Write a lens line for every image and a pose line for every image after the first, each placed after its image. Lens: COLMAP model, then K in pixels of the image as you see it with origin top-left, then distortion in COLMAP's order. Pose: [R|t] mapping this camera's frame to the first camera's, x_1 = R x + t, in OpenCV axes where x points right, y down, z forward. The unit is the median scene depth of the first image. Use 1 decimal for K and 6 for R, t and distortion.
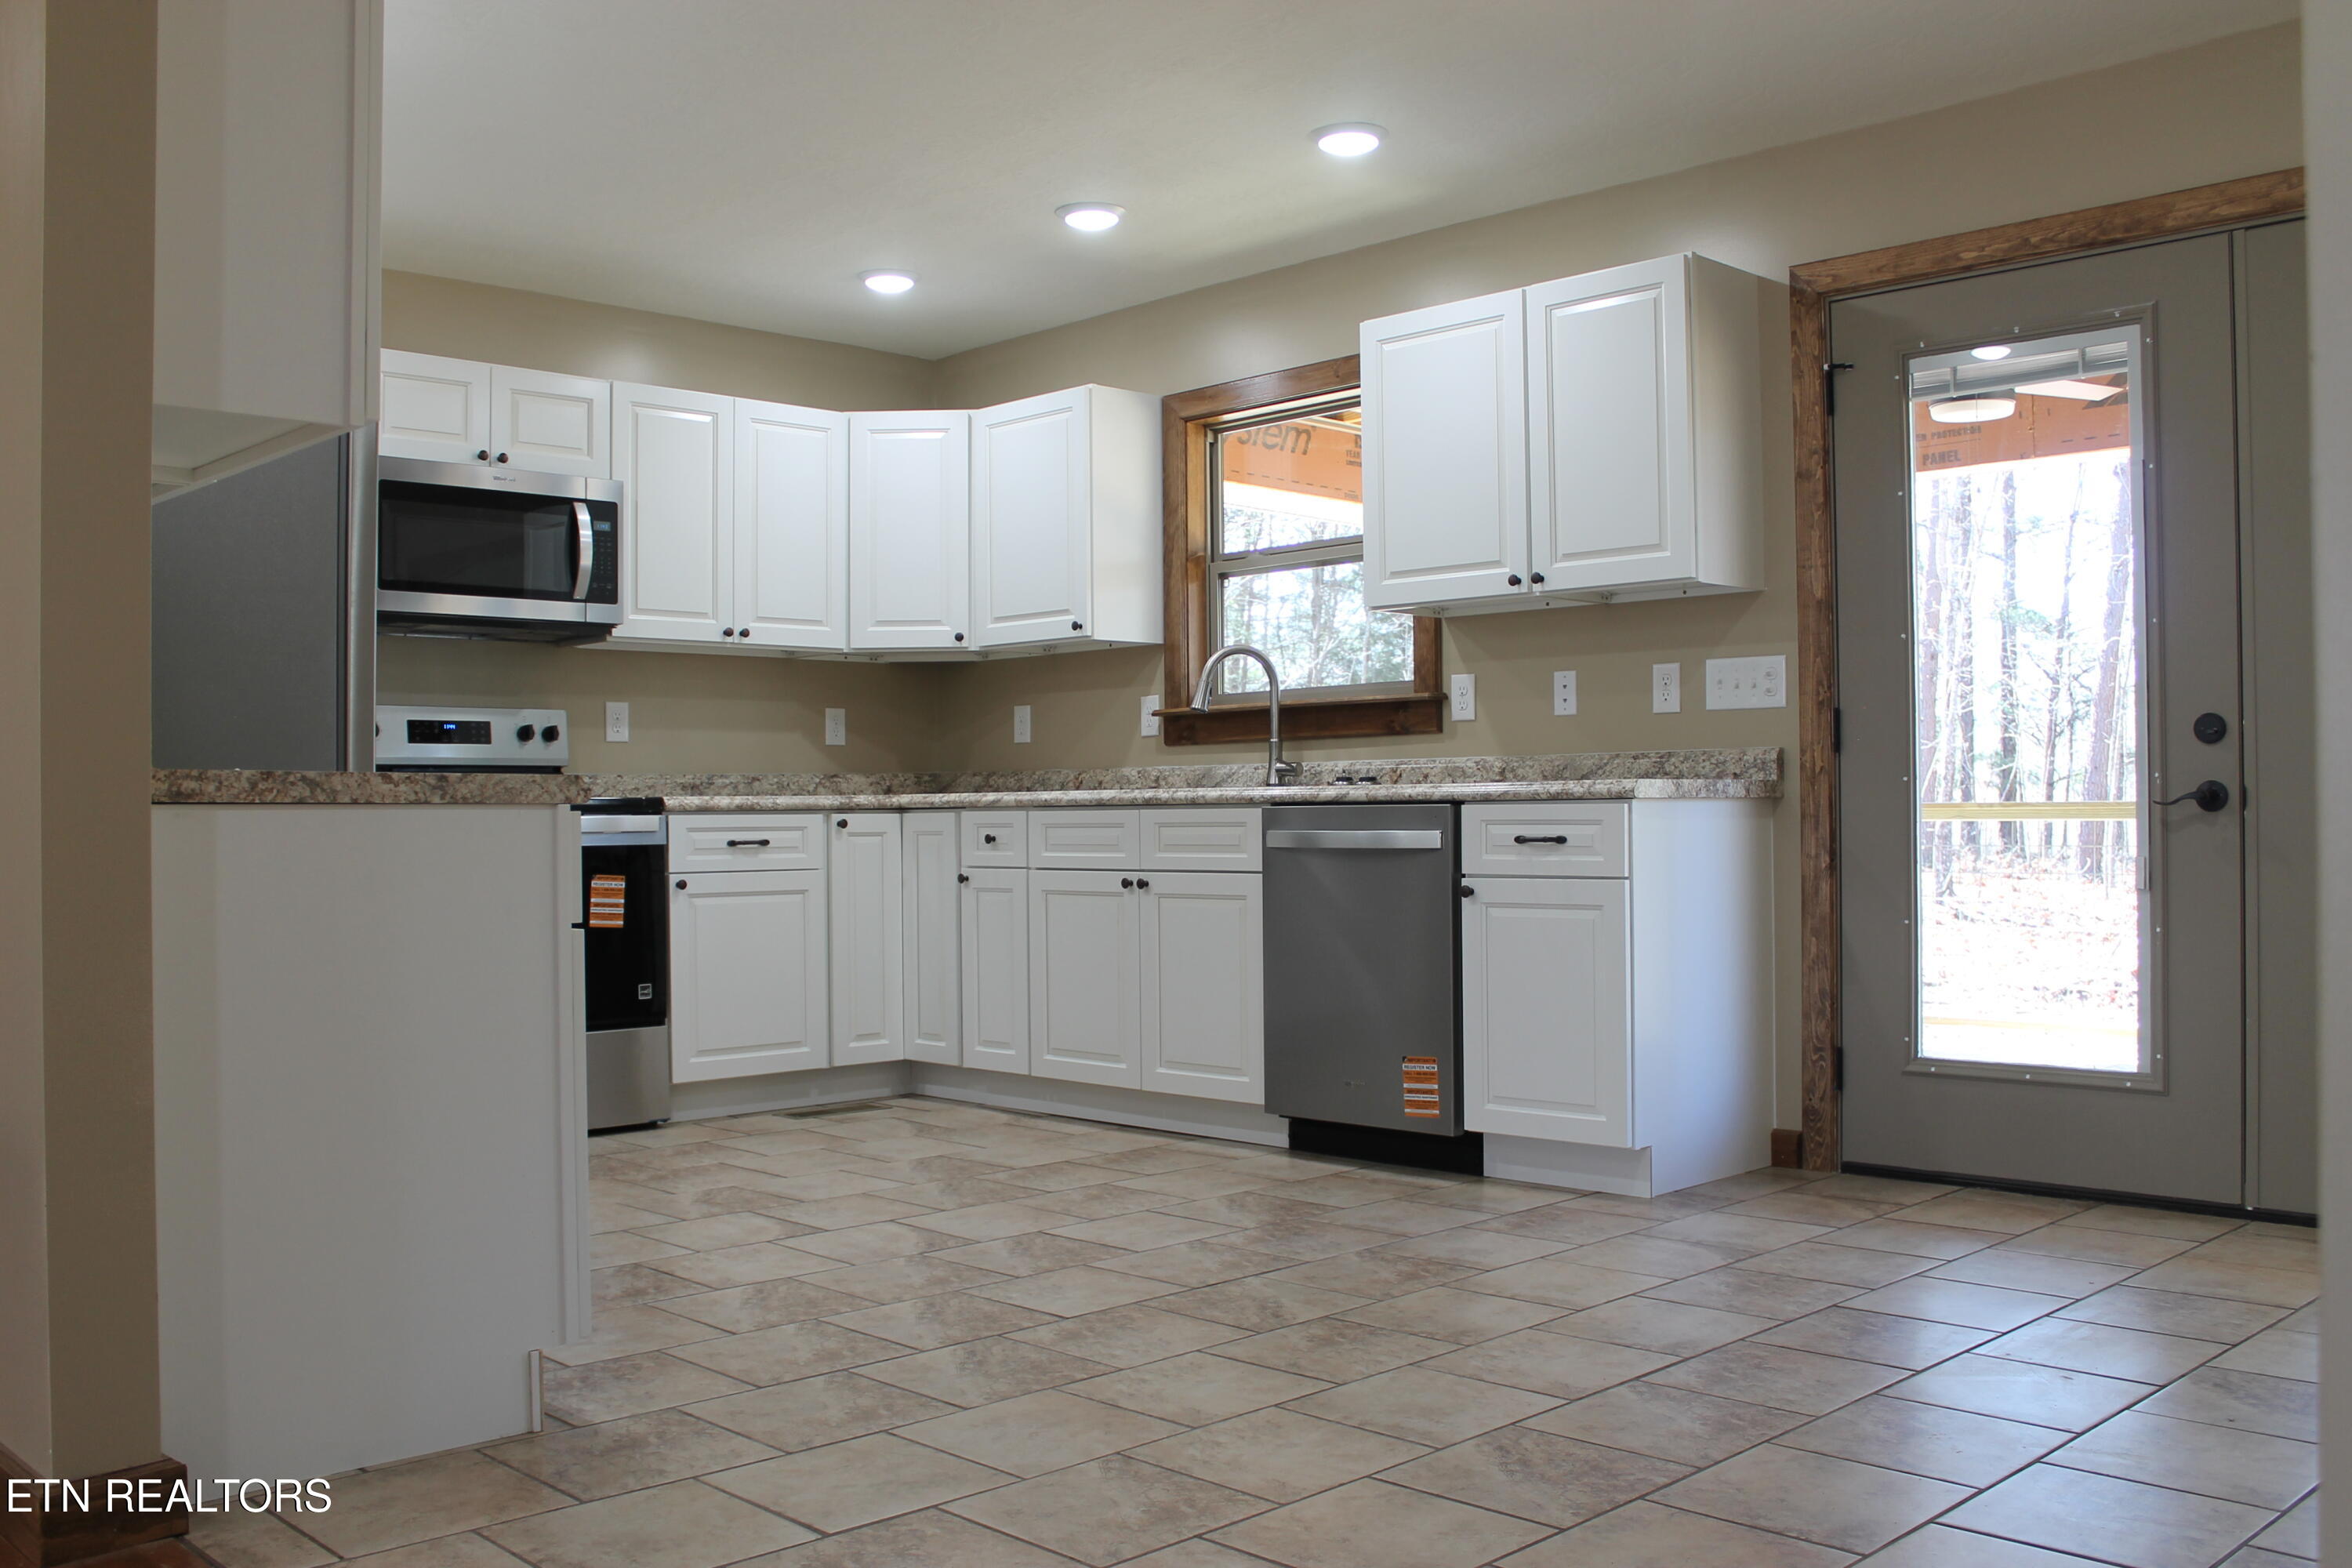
lens RADIAL K [[2018.7, 0, 1166.7], [0, 2018.7, 793.2], [0, 0, 1]] dist [-0.156857, 0.146476]
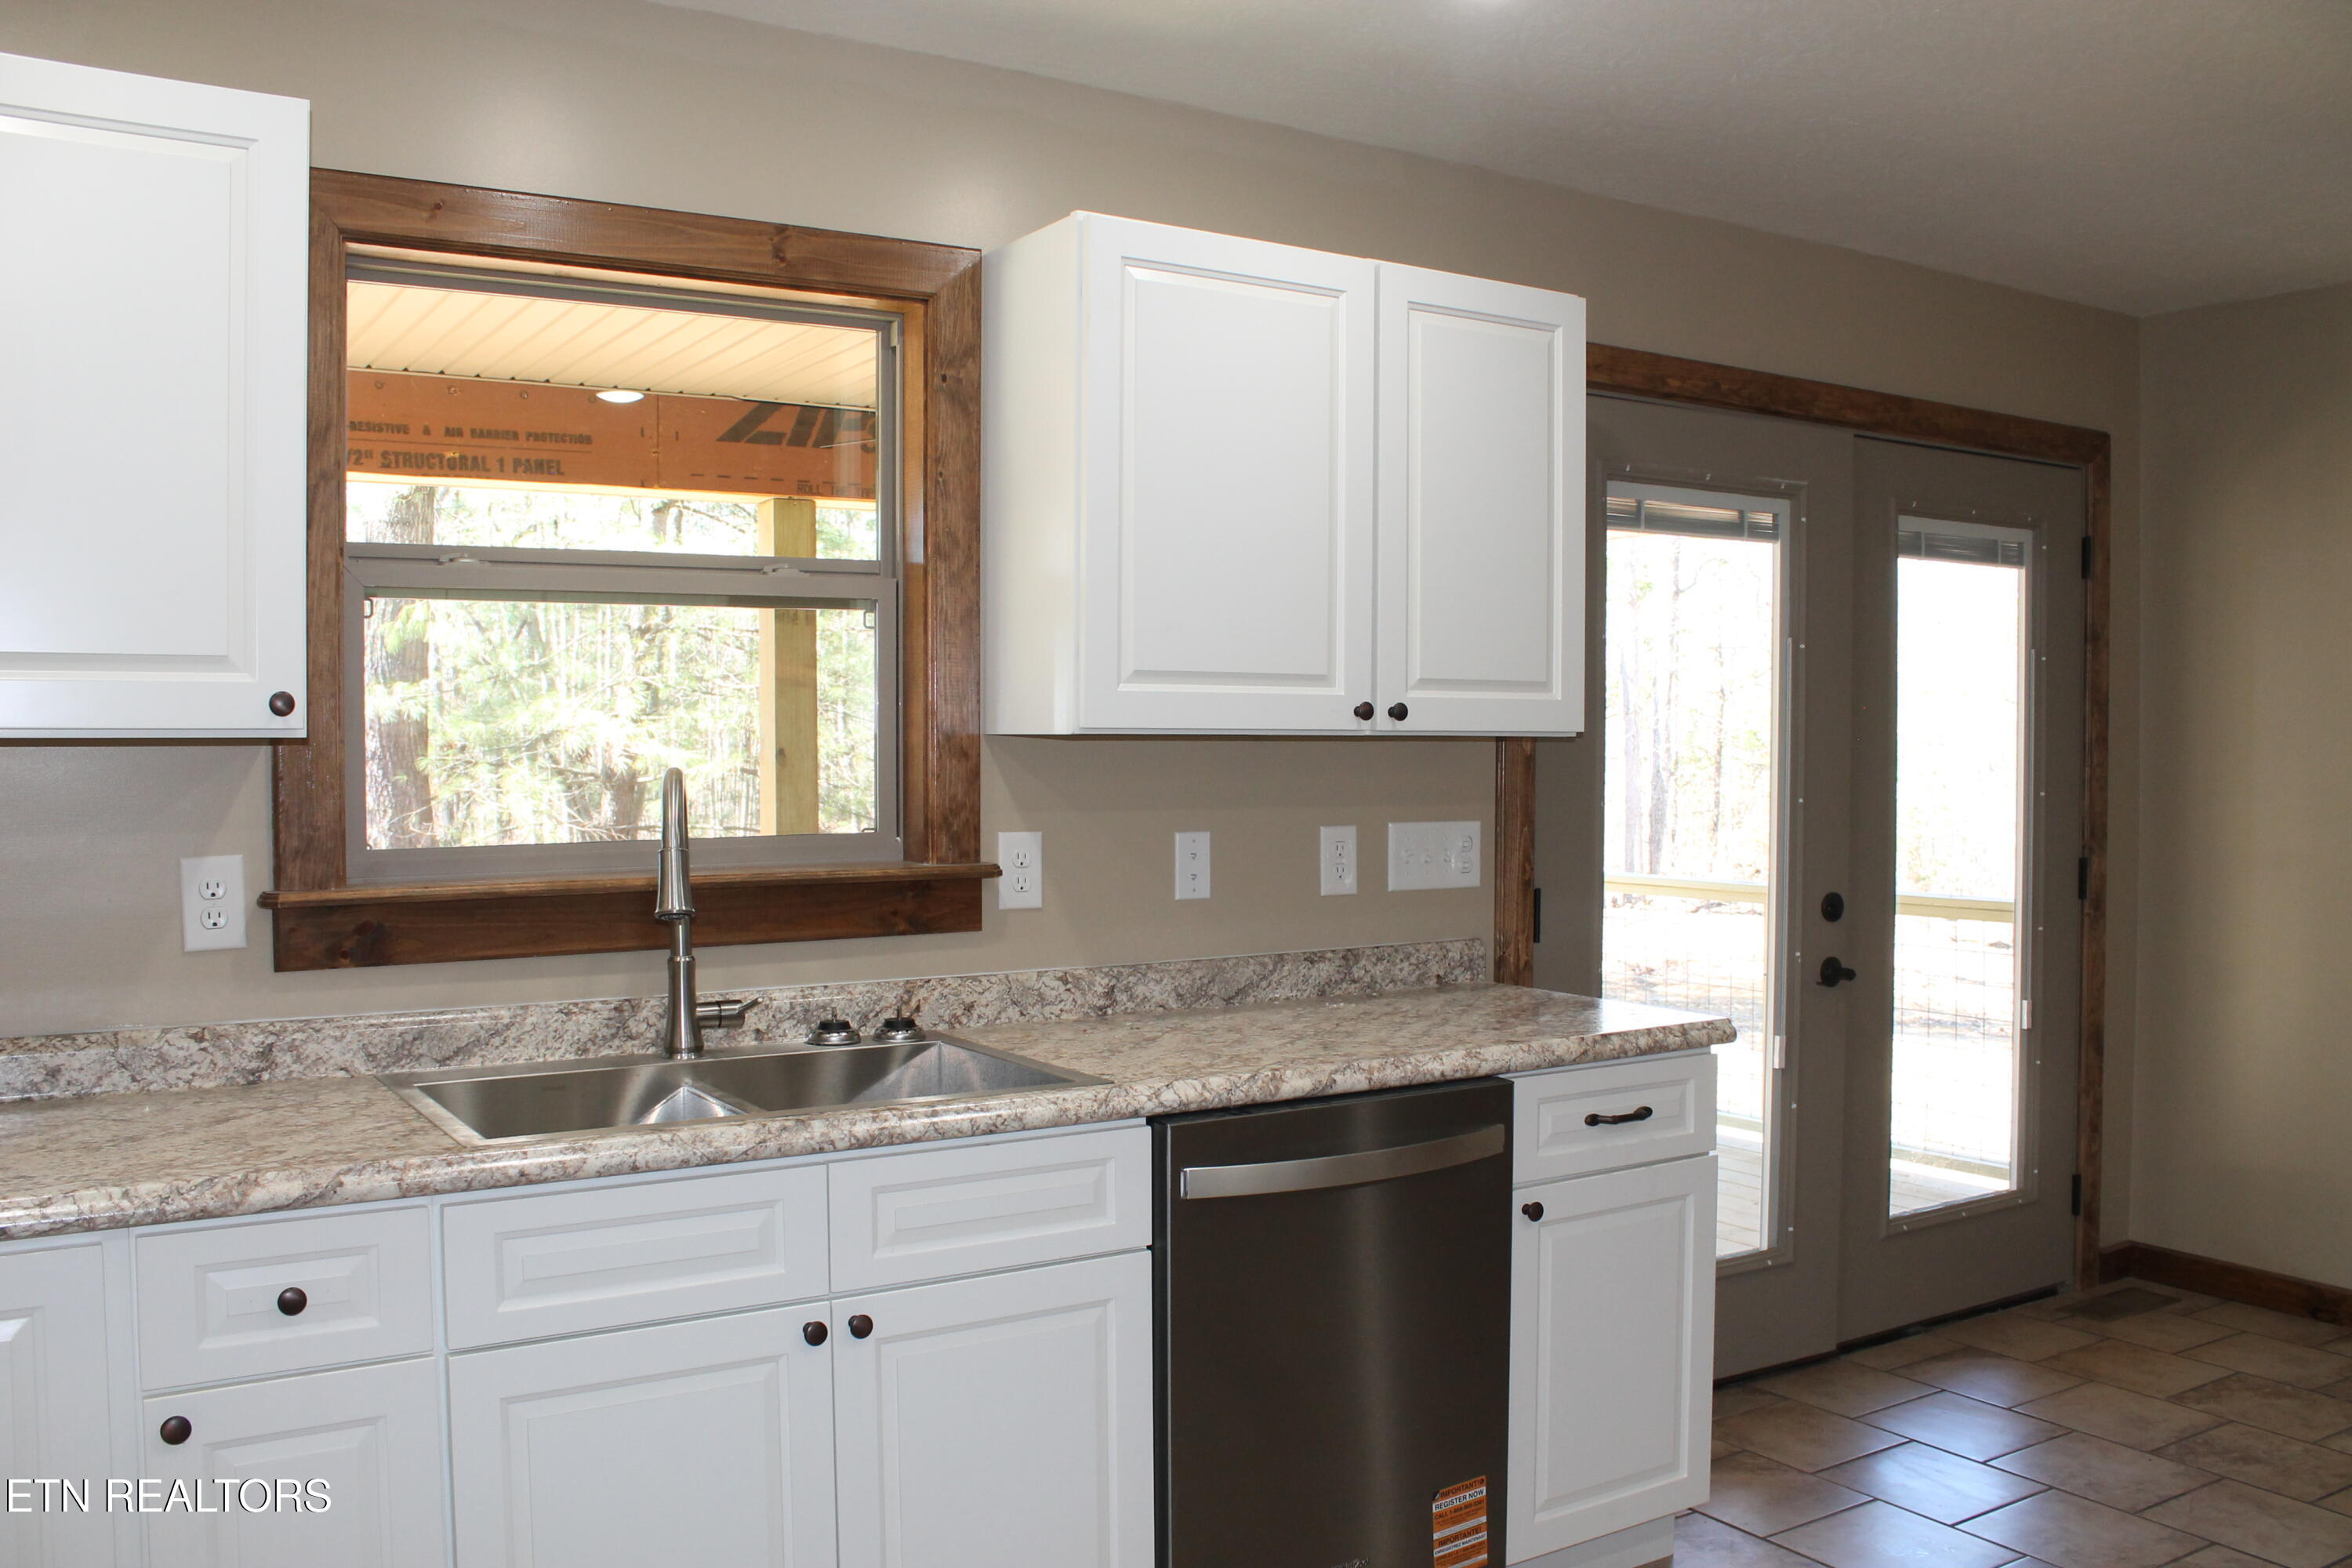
lens RADIAL K [[2018.7, 0, 1166.7], [0, 2018.7, 793.2], [0, 0, 1]] dist [-0.156857, 0.146476]
pose [[0.204996, -0.018732, 0.978584, -0.449983], [-0.010232, 0.999721, 0.021280, -0.087910], [-0.978709, -0.014376, 0.204747, 0.878659]]
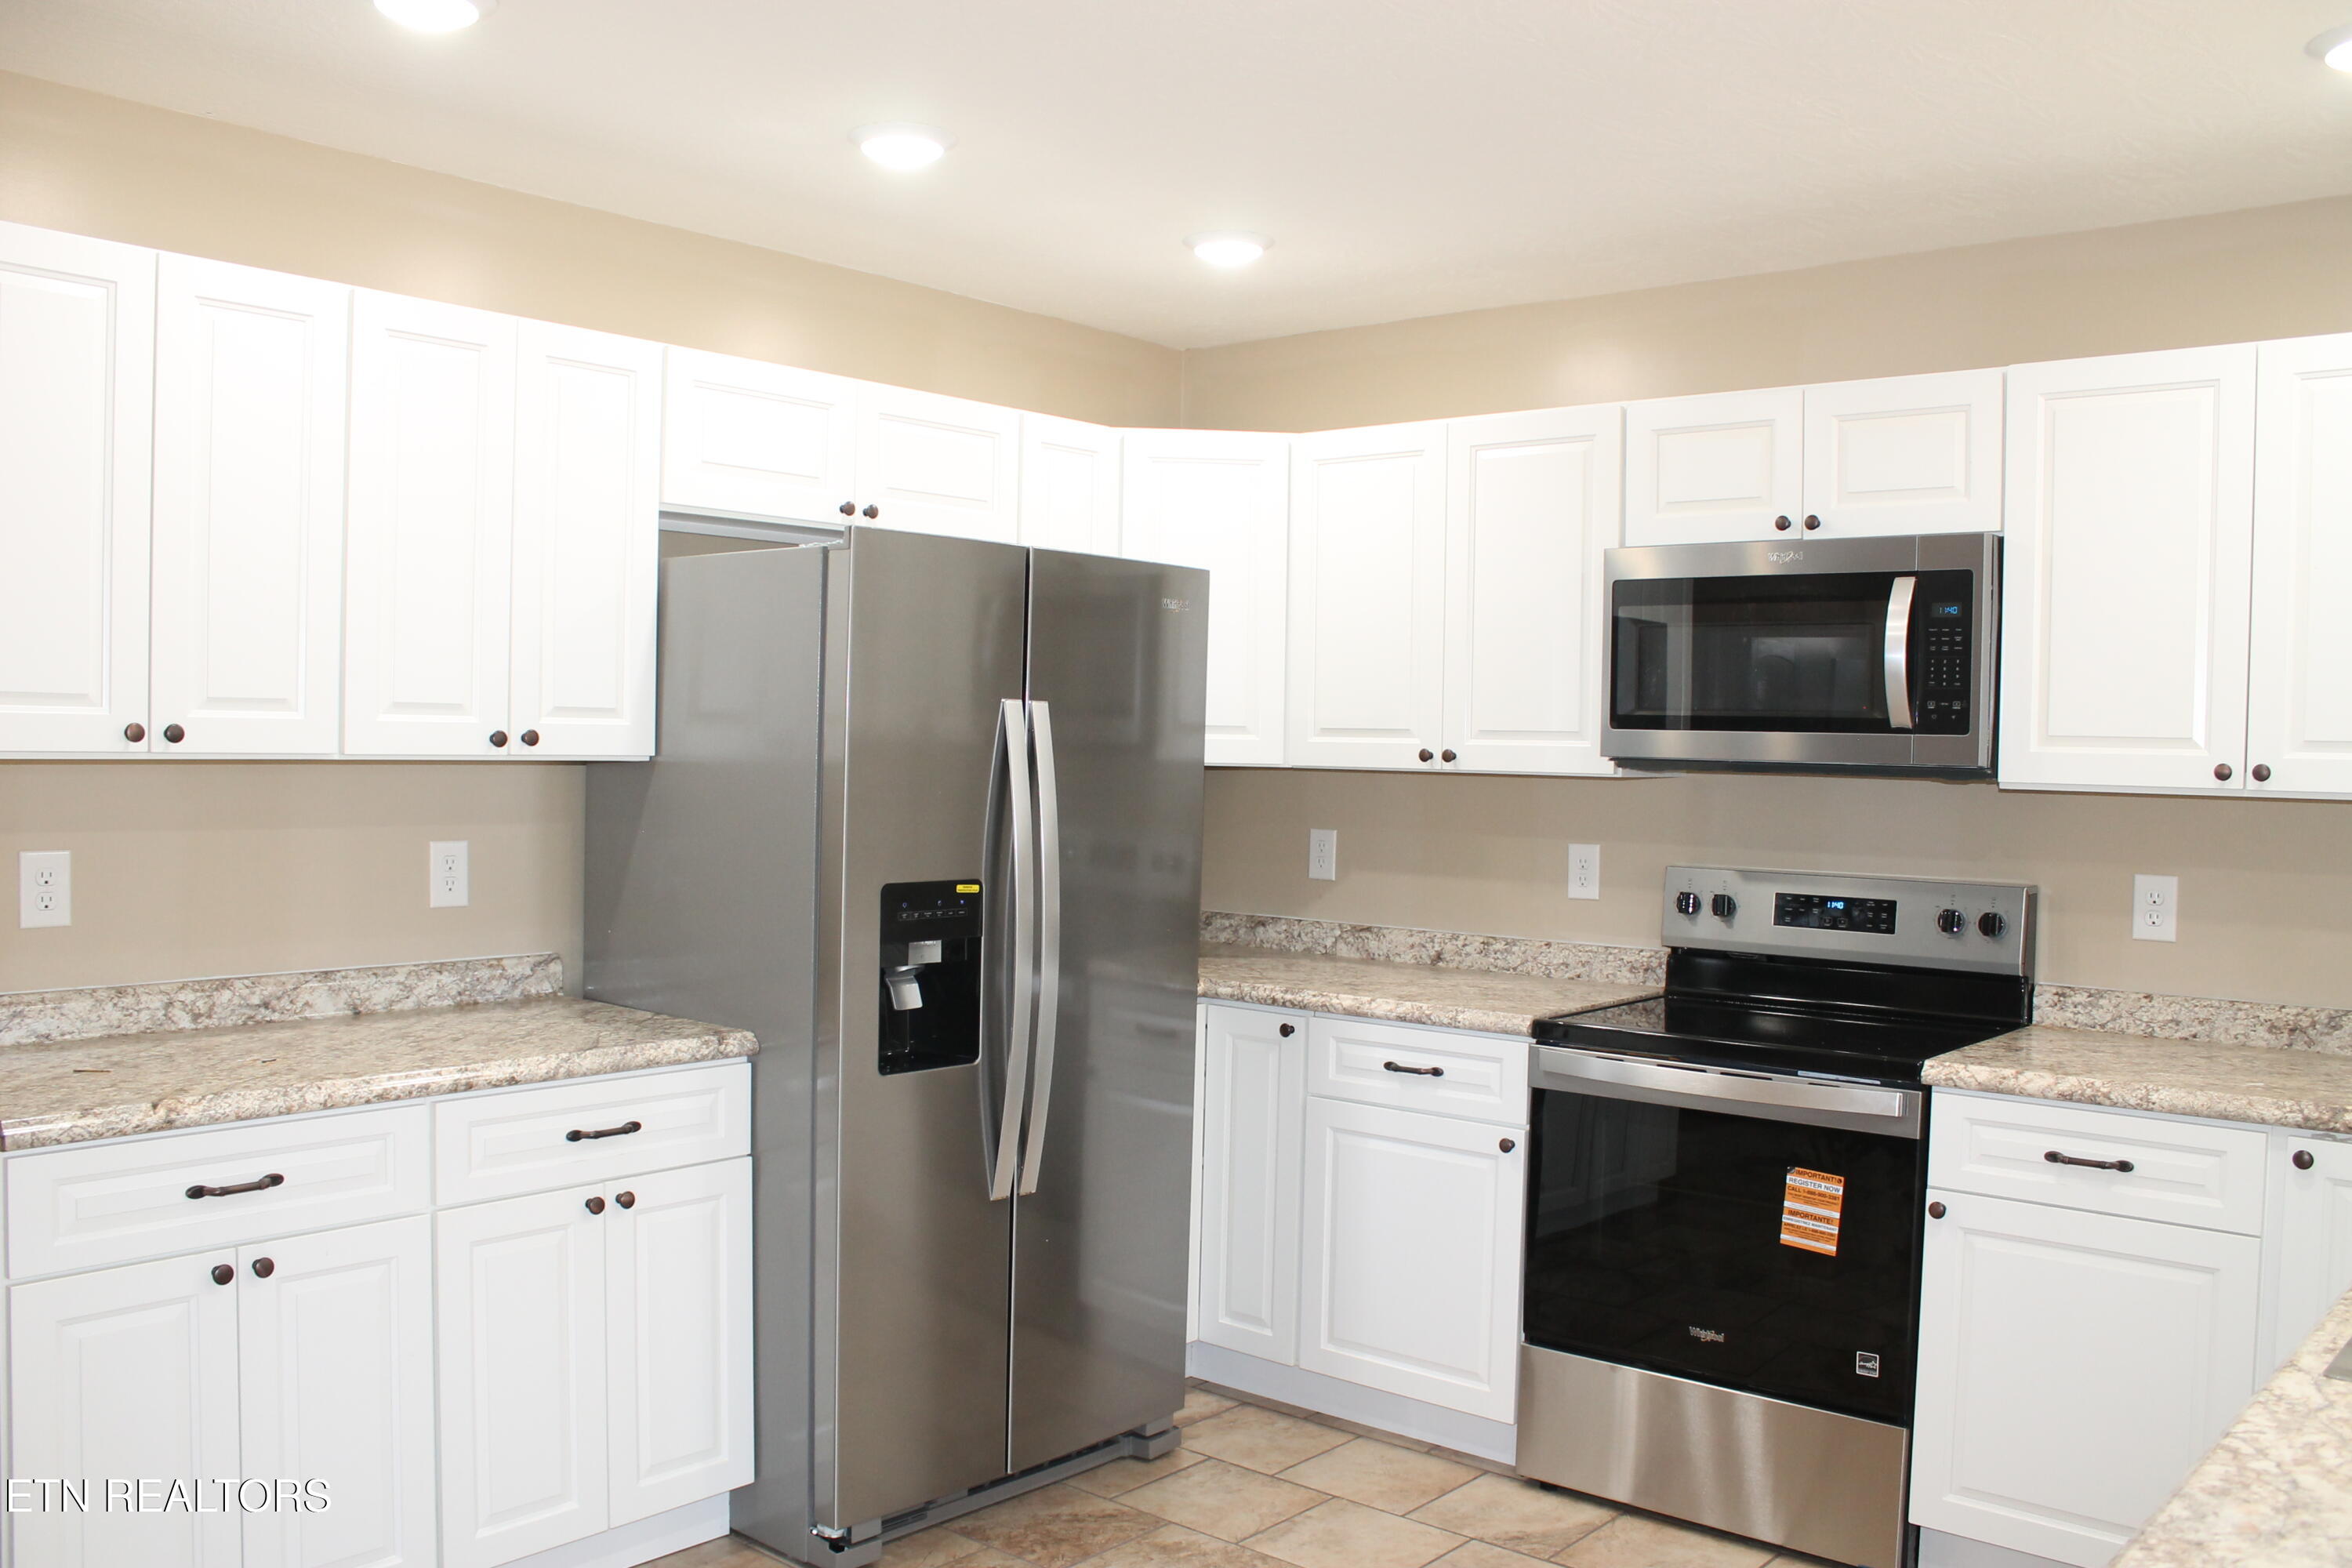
lens RADIAL K [[2018.7, 0, 1166.7], [0, 2018.7, 793.2], [0, 0, 1]] dist [-0.156857, 0.146476]
pose [[0.102884, 0.039243, -0.993919, 0.344222], [-0.016387, 0.999153, 0.037753, -0.106424], [0.994558, 0.012404, 0.103440, 0.767992]]
